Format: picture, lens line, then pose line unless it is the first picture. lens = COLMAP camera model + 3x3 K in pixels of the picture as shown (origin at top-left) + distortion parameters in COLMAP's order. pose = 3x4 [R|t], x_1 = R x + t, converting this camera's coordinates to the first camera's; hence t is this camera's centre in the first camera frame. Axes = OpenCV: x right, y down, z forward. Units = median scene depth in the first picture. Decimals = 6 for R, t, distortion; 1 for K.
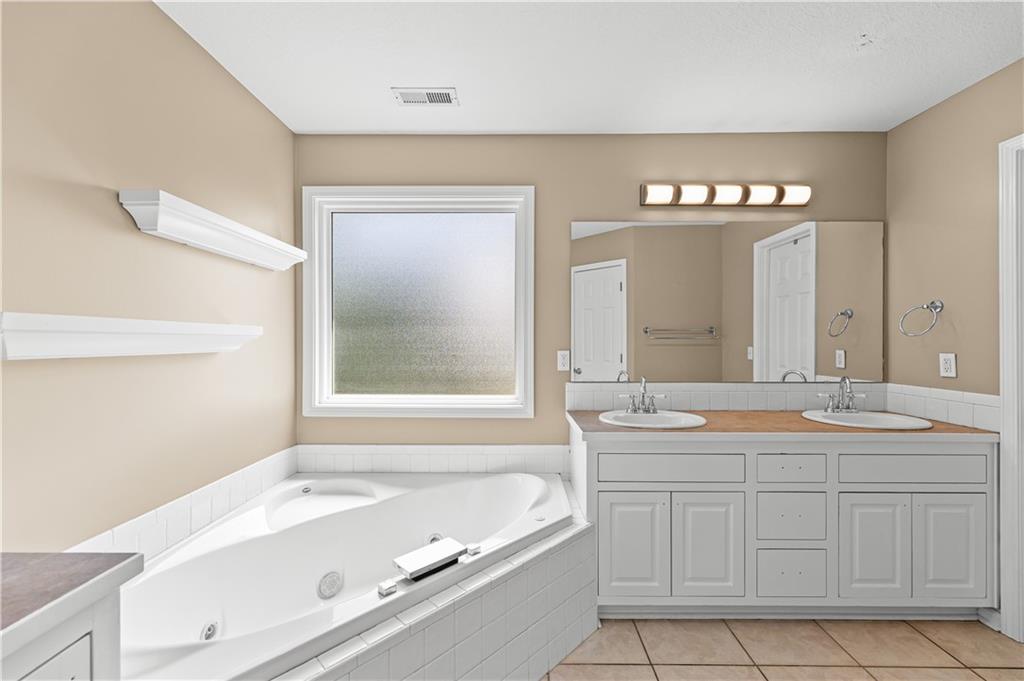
lens RADIAL K [[409.5, 0, 506.3], [0, 409.5, 340.7], [0, 0, 1]] dist [0.001721, 0.000417]
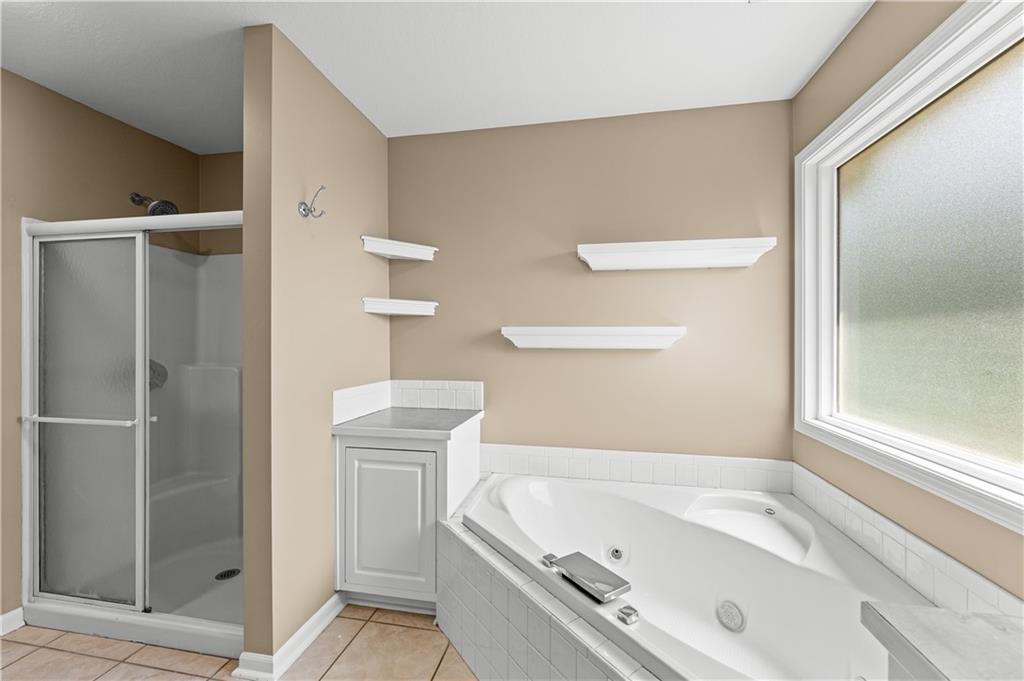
lens RADIAL K [[409.5, 0, 509.6], [0, 409.5, 339.1], [0, 0, 1]] dist [0.001721, 0.000417]
pose [[-0.170084, 0.002987, -0.985425, 0.448168], [-0.001690, 0.999993, 0.003323, -0.003629], [0.985428, 0.002230, -0.170078, 0.582344]]
